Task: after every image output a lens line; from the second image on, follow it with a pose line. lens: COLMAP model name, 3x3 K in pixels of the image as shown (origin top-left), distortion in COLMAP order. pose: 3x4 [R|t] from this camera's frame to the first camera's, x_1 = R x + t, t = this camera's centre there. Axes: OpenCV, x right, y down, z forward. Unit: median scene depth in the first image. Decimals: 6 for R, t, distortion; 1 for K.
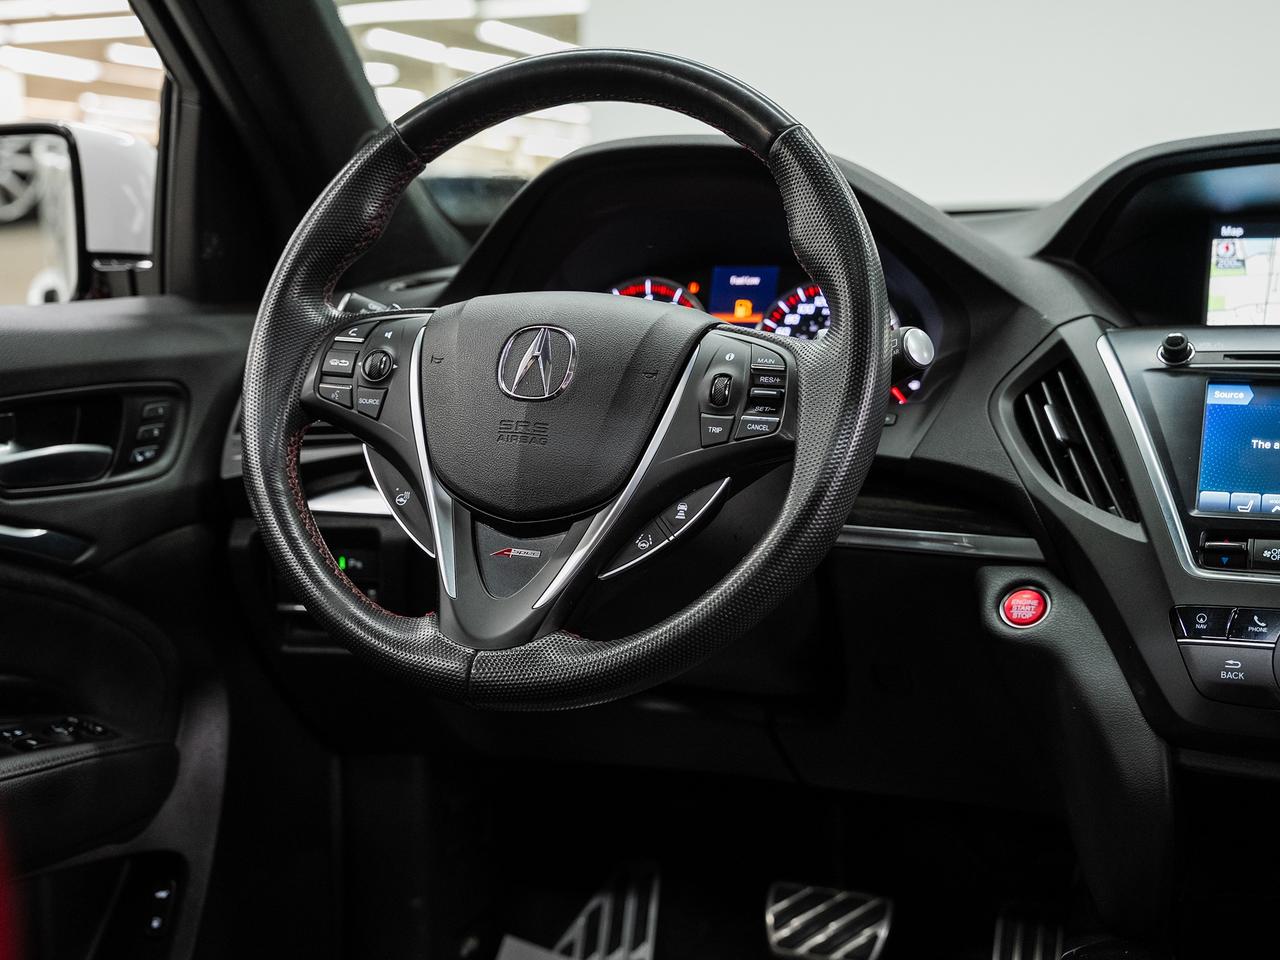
lens RADIAL K [[1670.2, 0, 640.0], [0, 1670.2, 480.0], [0, 0, 1]] dist [0.027746, 0.024525]
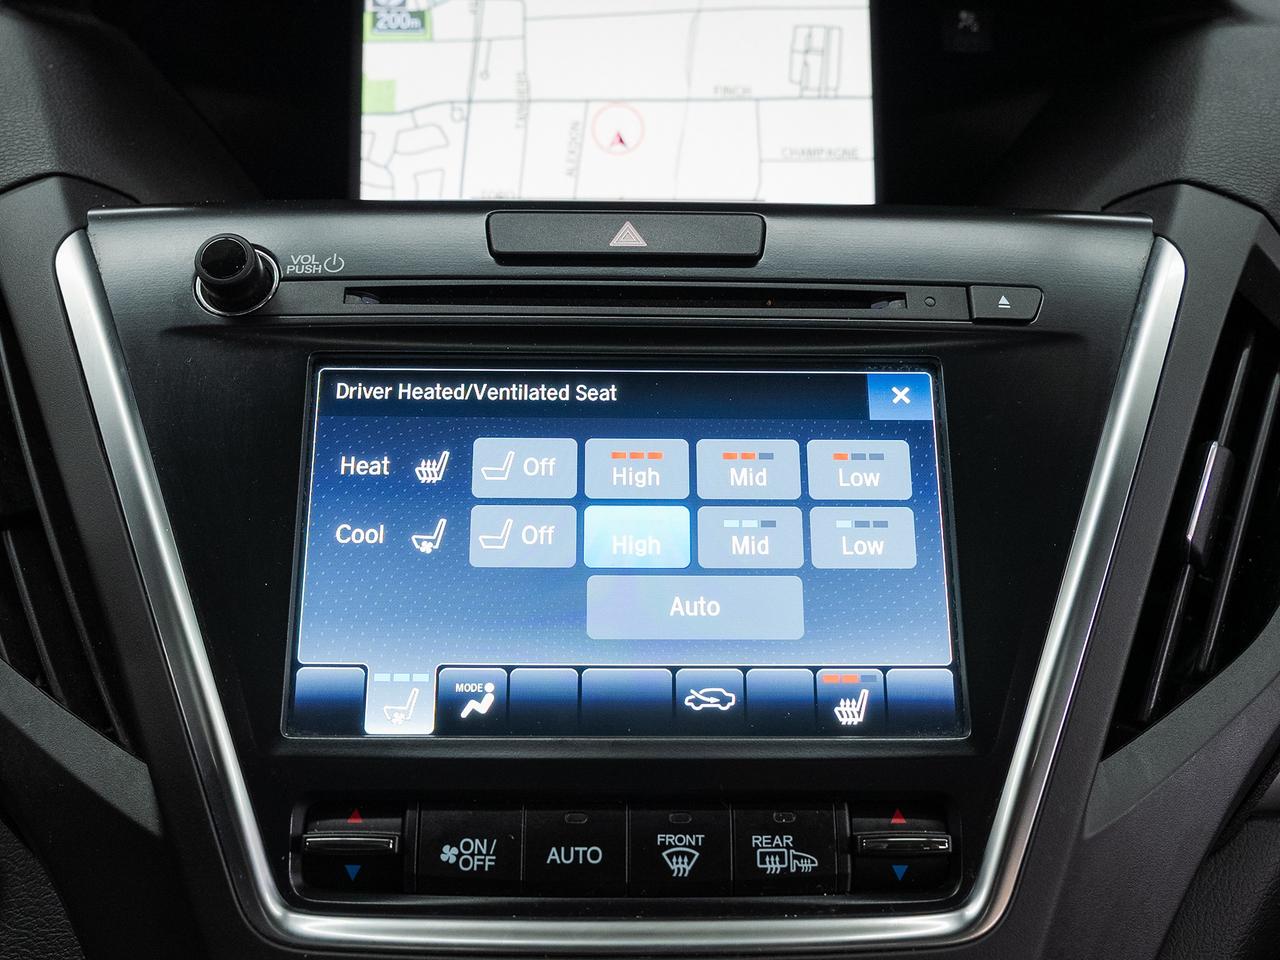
lens RADIAL K [[1241.9, 0, 640.0], [0, 1241.9, 480.0], [0, 0, 1]] dist [-0.057982, -0.006528]
pose [[0.915697, -0.145565, 0.374581, 0.294306], [0.031706, 0.955356, 0.293750, -0.116898], [-0.400618, -0.257109, 0.879432, 0.689905]]
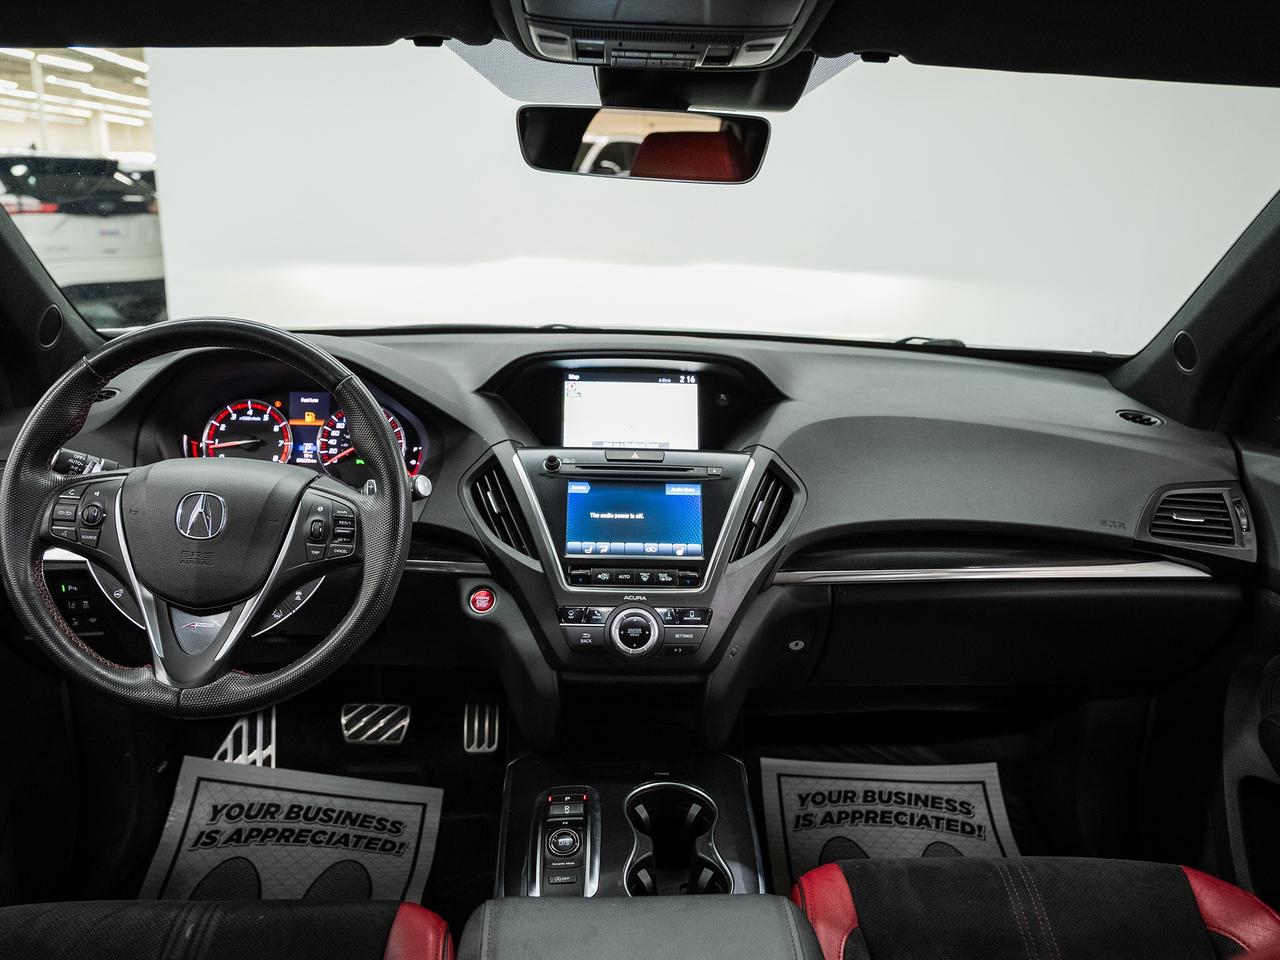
lens RADIAL K [[955.8, 0, 640.0], [0, 955.8, 480.0], [0, 0, 1]] dist [-0.035597, -0.001029]
pose [[0.908419, -0.081146, 0.410110, -0.046021], [0.013707, 0.986235, 0.164778, -0.243054], [-0.417836, -0.144067, 0.897027, -0.044687]]
